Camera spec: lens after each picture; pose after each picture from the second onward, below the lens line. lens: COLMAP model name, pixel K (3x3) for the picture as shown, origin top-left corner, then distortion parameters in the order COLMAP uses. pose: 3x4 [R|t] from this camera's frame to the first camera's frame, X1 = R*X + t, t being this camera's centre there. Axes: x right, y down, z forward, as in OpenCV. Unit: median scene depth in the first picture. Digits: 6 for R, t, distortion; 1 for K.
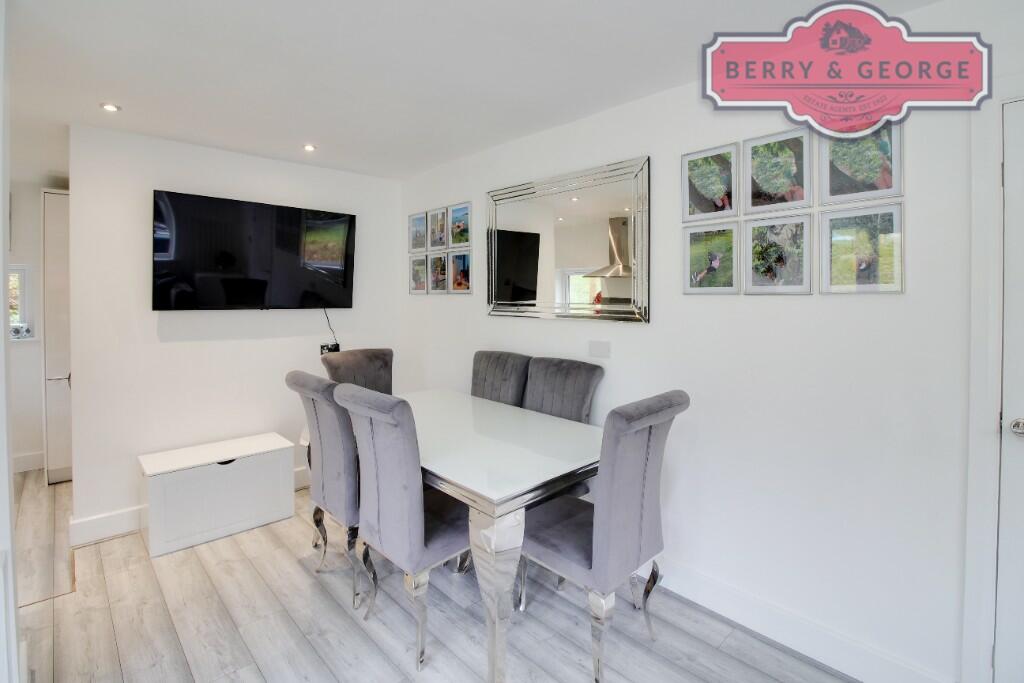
lens RADIAL K [[486.8, 0, 511.9], [0, 486.8, 302.4], [0, 0, 1]] dist [0.000252, -0.000008]
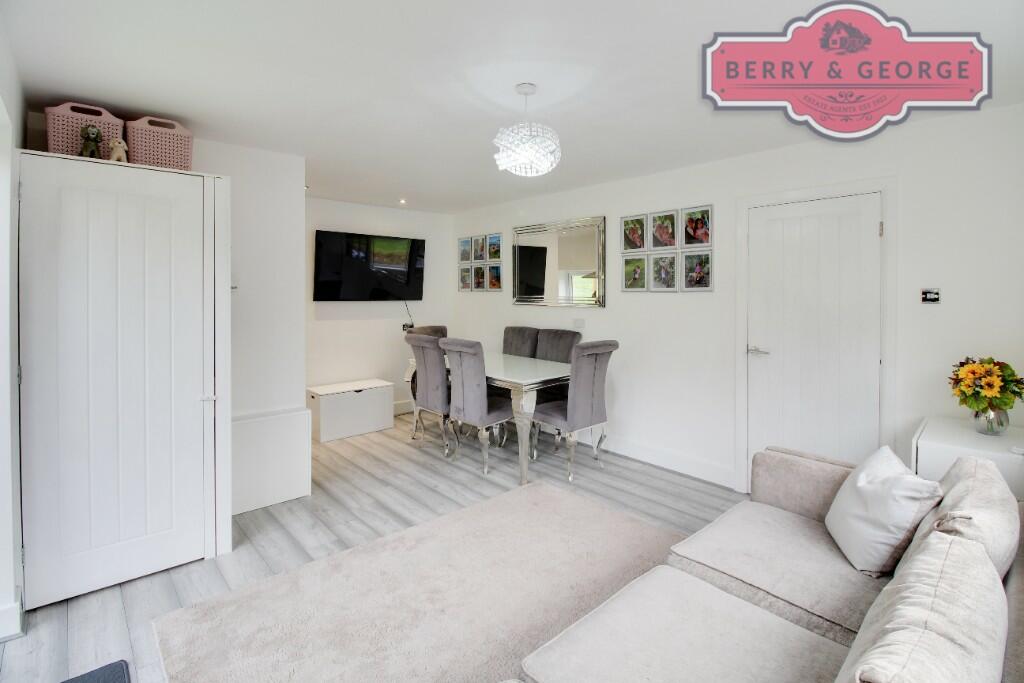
lens RADIAL K [[486.8, 0, 511.9], [0, 486.8, 302.4], [0, 0, 1]] dist [0.000252, -0.000008]
pose [[0.999814, 0.002142, -0.019150, -0.025629], [-0.002010, 0.999974, 0.006893, 0.009101], [0.019164, -0.006853, 0.999793, -0.702979]]
